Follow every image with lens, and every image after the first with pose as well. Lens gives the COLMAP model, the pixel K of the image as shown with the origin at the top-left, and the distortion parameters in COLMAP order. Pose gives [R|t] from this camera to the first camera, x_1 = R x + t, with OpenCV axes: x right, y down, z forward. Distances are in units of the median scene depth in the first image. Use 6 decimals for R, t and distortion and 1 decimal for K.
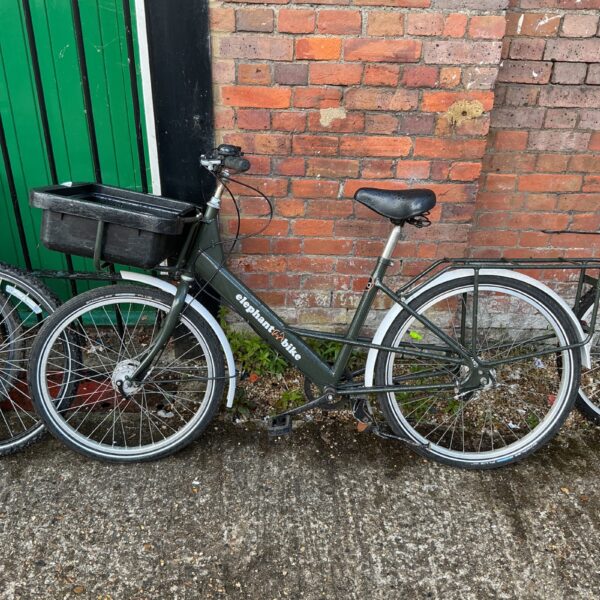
lens RADIAL K [[672.2, 0, 301.0], [0, 672.2, 299.9], [0, 0, 1]] dist [0.002467, 0.000000]
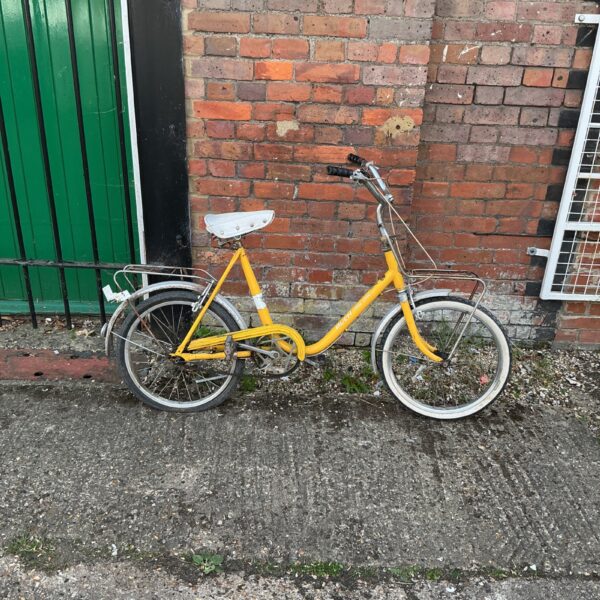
lens RADIAL K [[674.5, 0, 304.3], [0, 674.5, 302.4], [0, 0, 1]] dist [0.037549, 0.000000]
pose [[0.999870, 0.015650, -0.003905, 0.086839], [-0.015884, 0.997433, -0.069828, 0.116640], [0.002802, 0.069881, 0.997551, -0.168765]]
